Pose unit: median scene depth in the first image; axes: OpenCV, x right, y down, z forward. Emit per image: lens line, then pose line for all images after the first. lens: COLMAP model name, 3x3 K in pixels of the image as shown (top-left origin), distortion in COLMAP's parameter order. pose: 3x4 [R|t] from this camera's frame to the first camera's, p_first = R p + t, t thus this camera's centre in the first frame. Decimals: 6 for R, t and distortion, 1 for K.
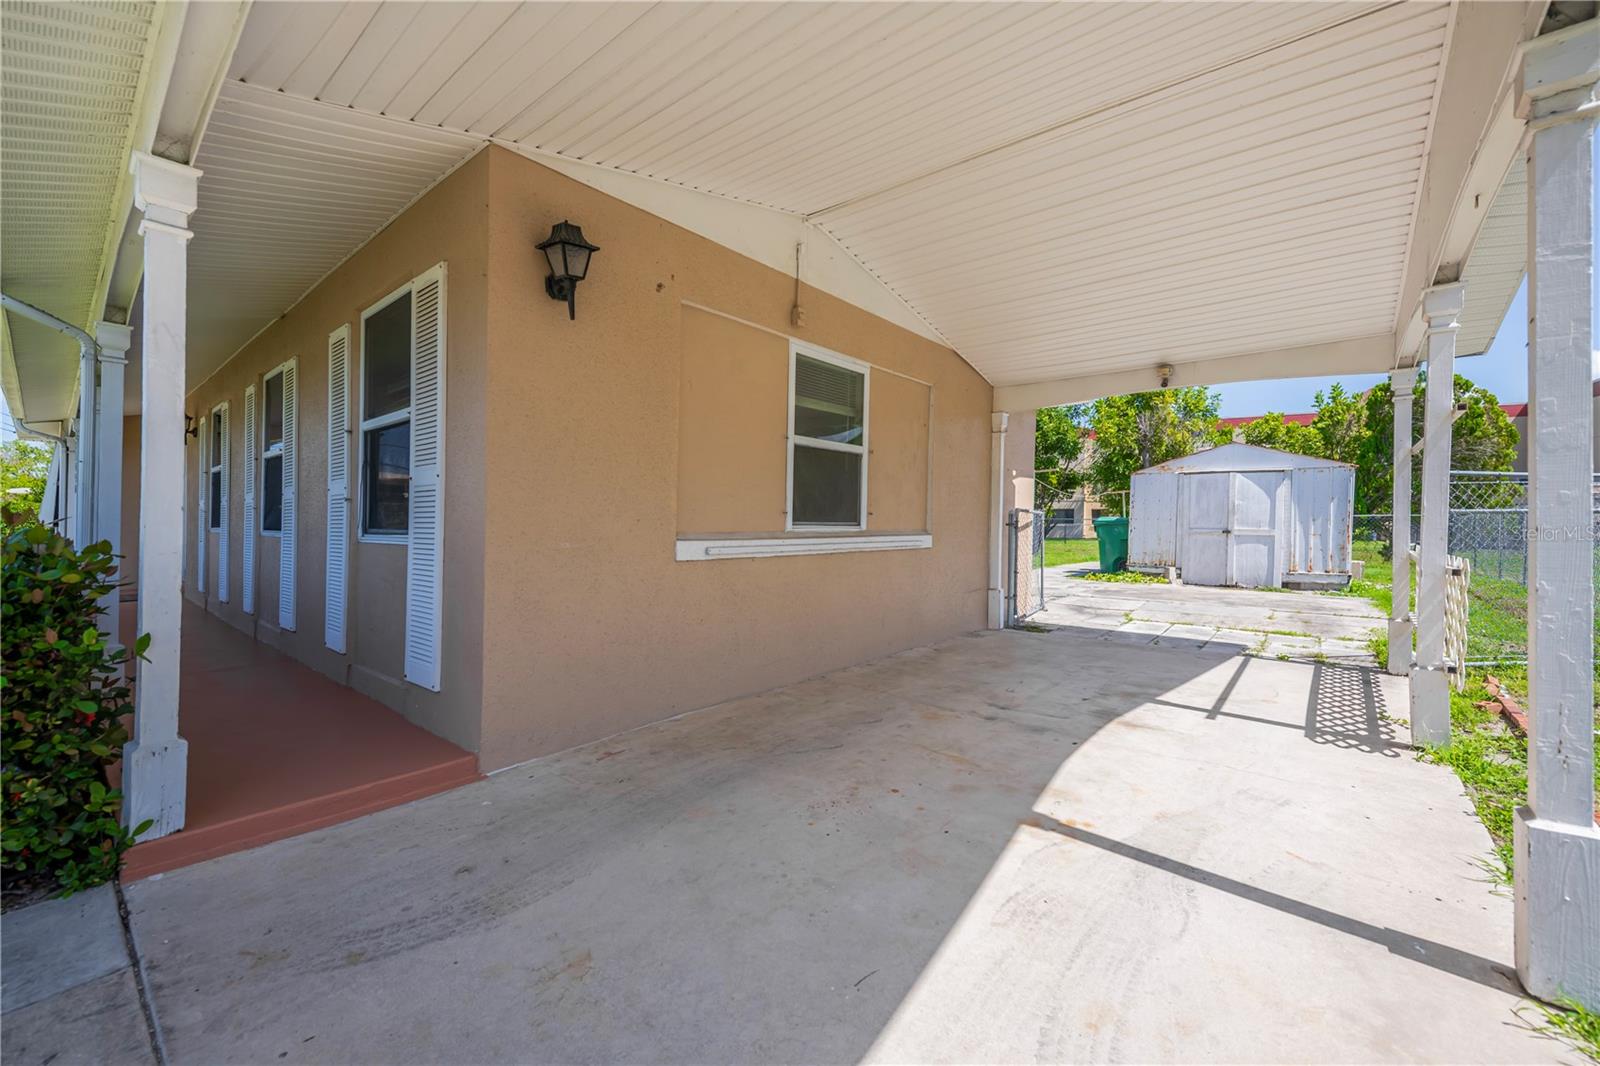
lens RADIAL K [[648.0, 0, 806.2], [0, 648.0, 537.7], [0, 0, 1]] dist [-0.002796, -0.008984]
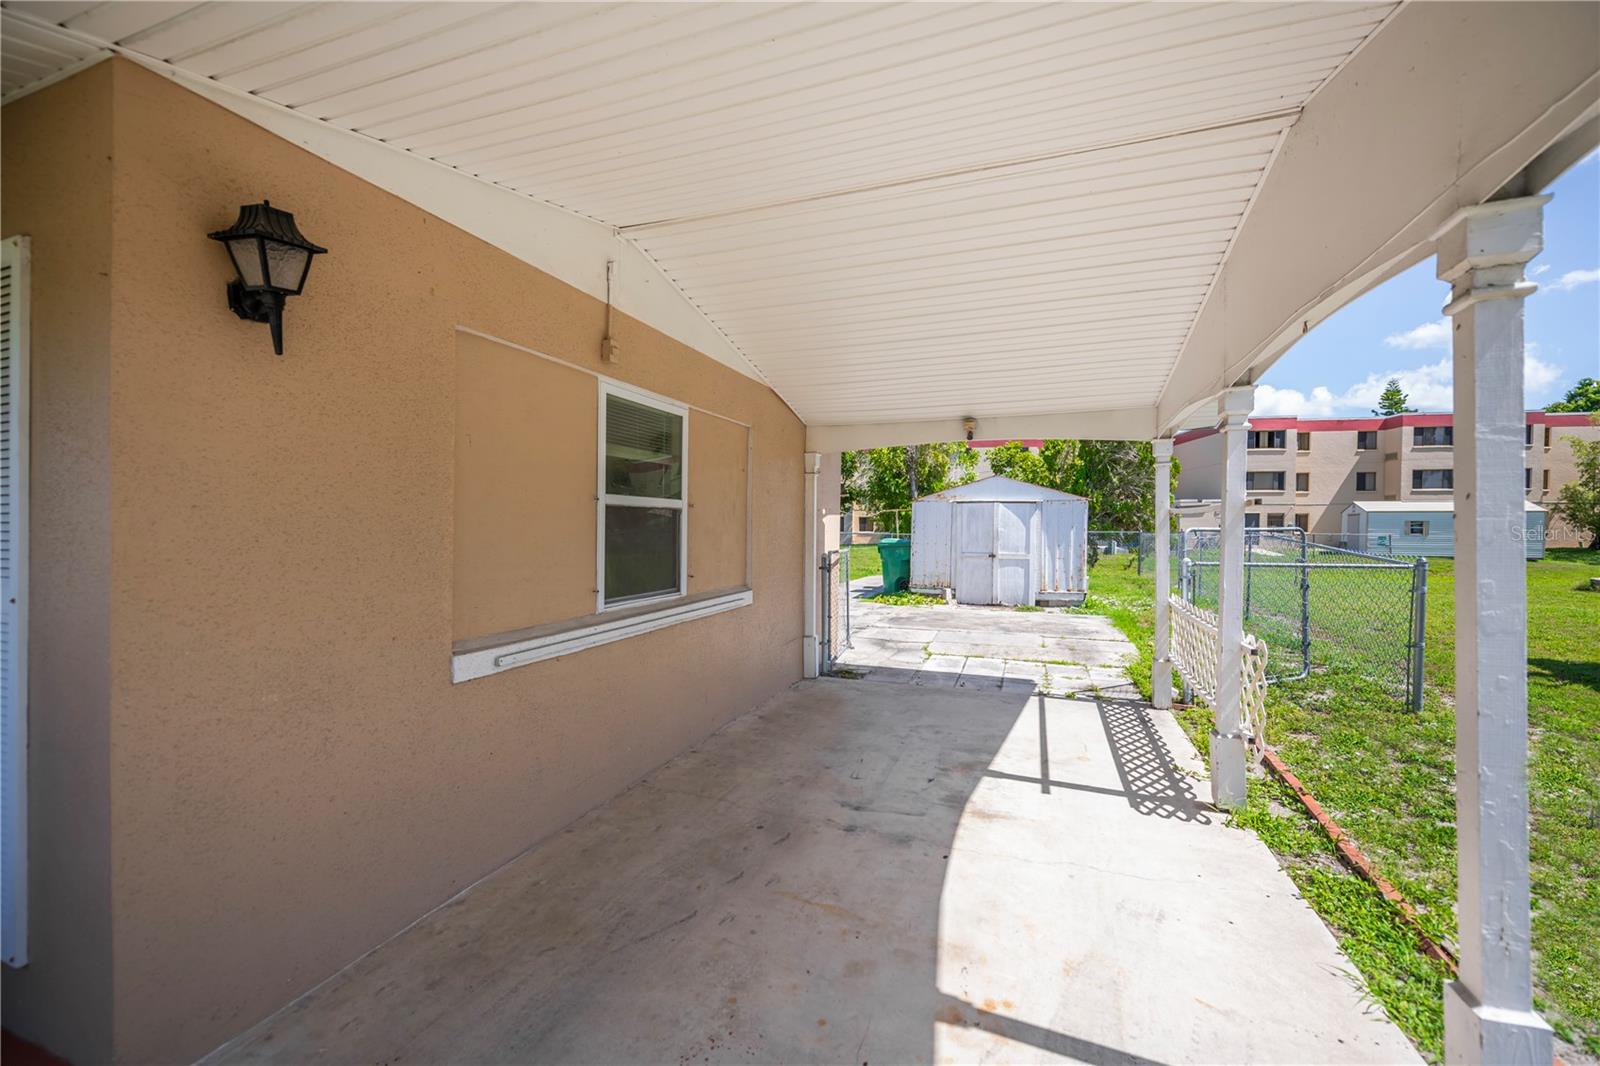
lens RADIAL K [[649.1, 0, 807.4], [0, 649.1, 544.8], [0, 0, 1]] dist [-0.002273, -0.005162]
pose [[0.940677, -0.012515, 0.339072, -0.057408], [0.009576, 0.999901, 0.010339, -0.100743], [-0.339168, -0.006479, 0.940704, 0.141358]]
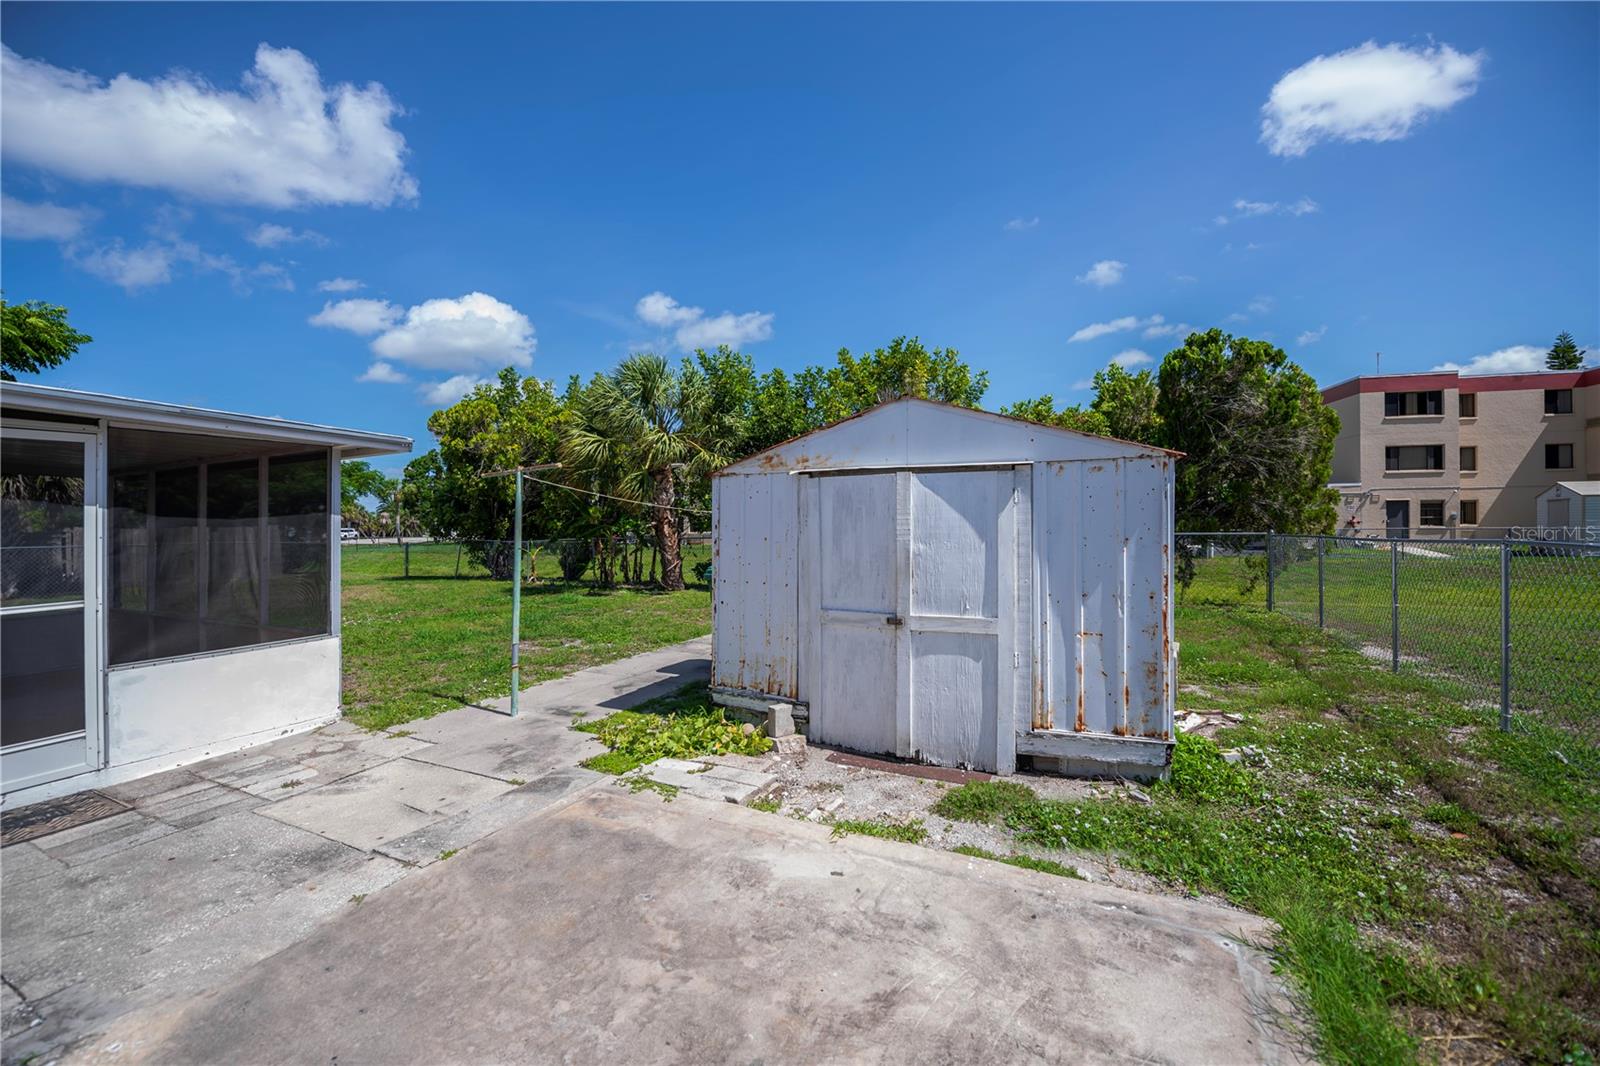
lens RADIAL K [[638.5, 0, 800.0], [0, 638.5, 533.0], [0, 0, 1]] dist [-0.018571, -0.000471]
pose [[0.975110, -0.019052, 0.220901, 1.194384], [0.020472, 0.999782, -0.004141, -0.148097], [-0.220774, 0.008560, 0.975288, 1.479170]]
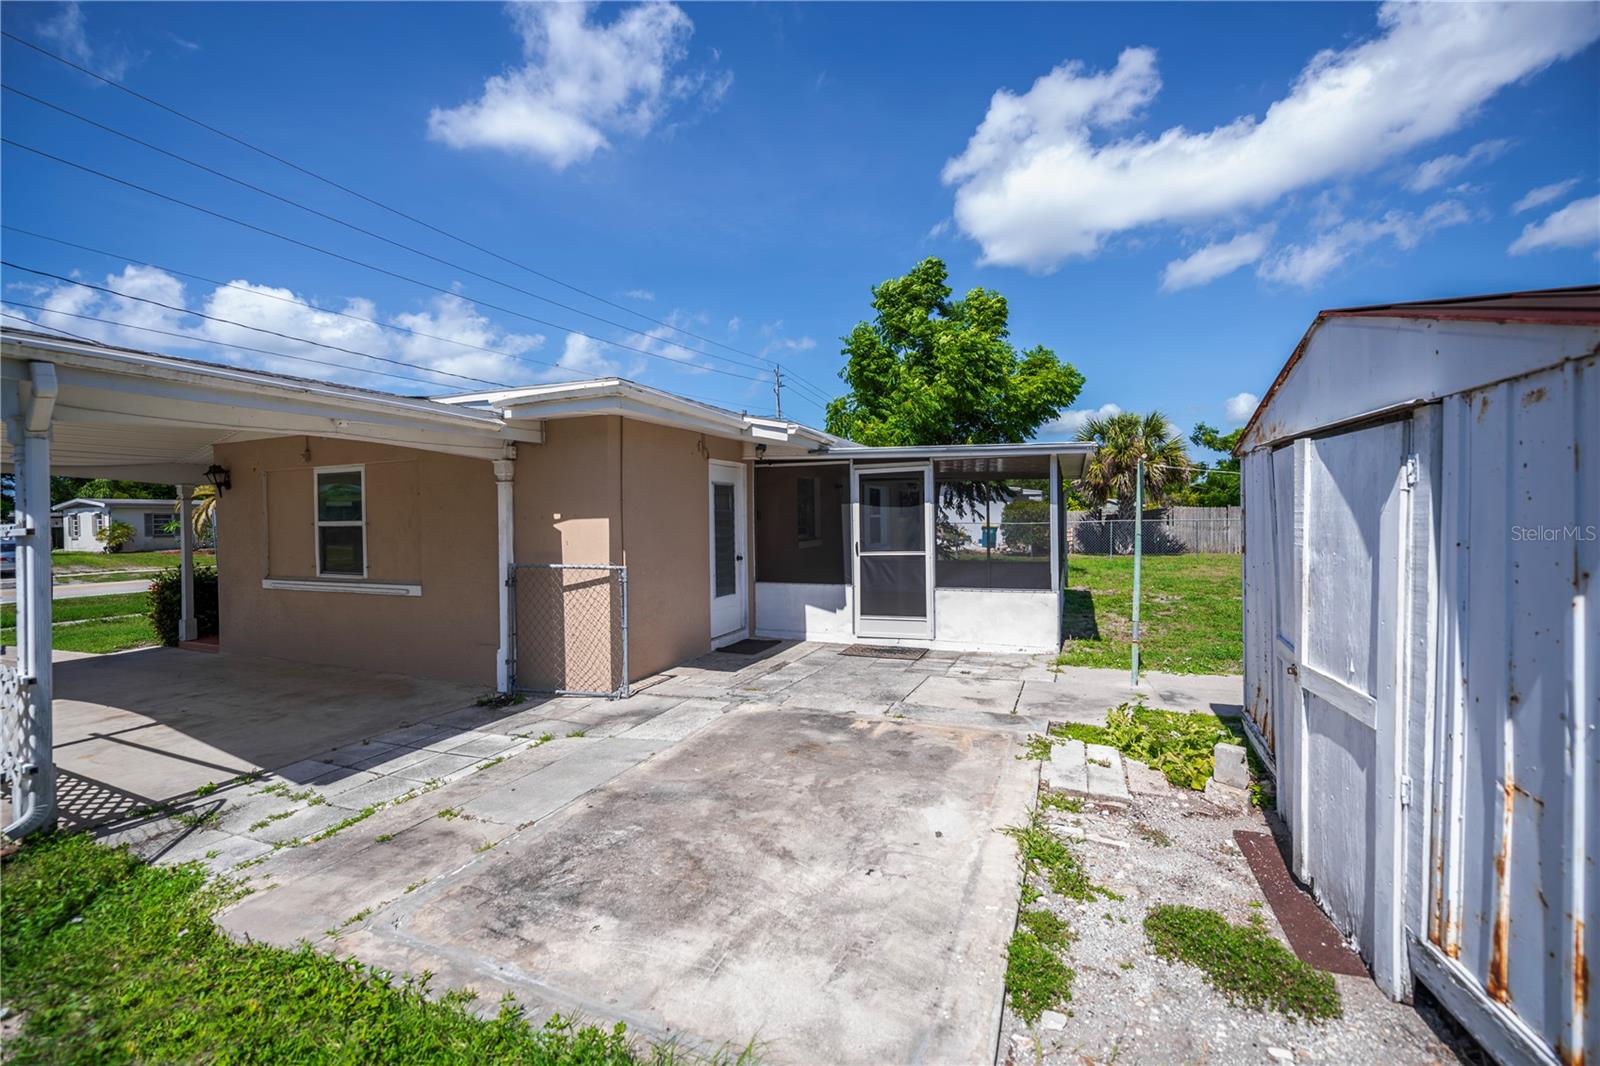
lens RADIAL K [[639.7, 0, 800.0], [0, 639.7, 533.0], [0, 0, 1]] dist [-0.013755, 0.014936]
pose [[0.292963, 0.020353, -0.955907, 2.001011], [0.002090, 0.999757, 0.021927, -0.163341], [0.956121, -0.008422, 0.292849, 1.738061]]
